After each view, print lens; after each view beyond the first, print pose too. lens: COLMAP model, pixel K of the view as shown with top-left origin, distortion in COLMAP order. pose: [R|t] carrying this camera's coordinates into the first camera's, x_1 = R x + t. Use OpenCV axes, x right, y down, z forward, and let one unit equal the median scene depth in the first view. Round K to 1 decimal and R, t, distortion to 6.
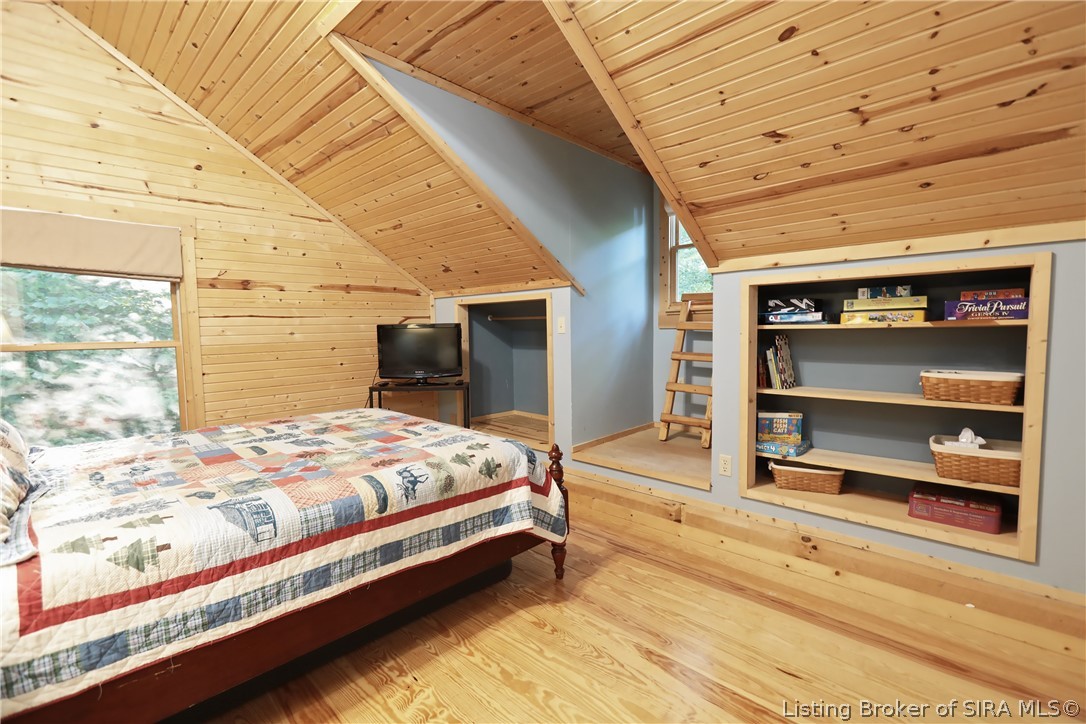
lens RADIAL K [[479.2, 0, 543.0], [0, 479.2, 362.2], [0, 0, 1]] dist [-0.006560, 0.001533]
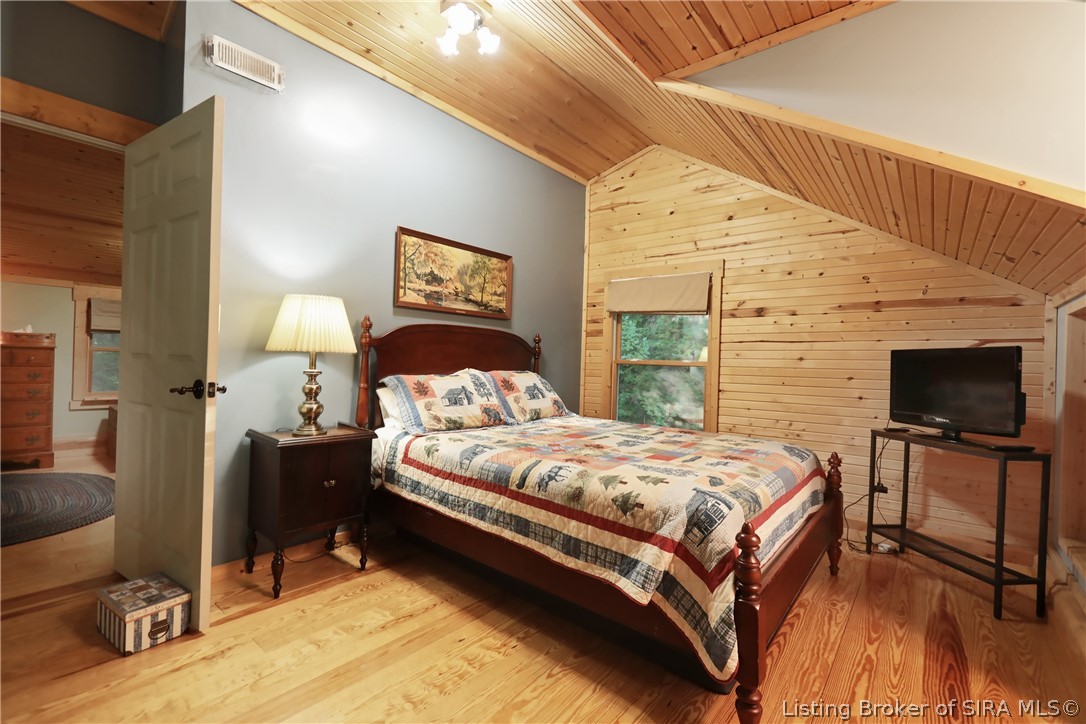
lens RADIAL K [[479.2, 0, 542.6], [0, 479.2, 361.1], [0, 0, 1]] dist [-0.006560, 0.001533]
pose [[0.069921, 0.012428, -0.997475, 0.768599], [-0.103009, 0.994667, 0.005172, -0.015008], [0.992220, 0.102388, 0.070829, 0.832878]]
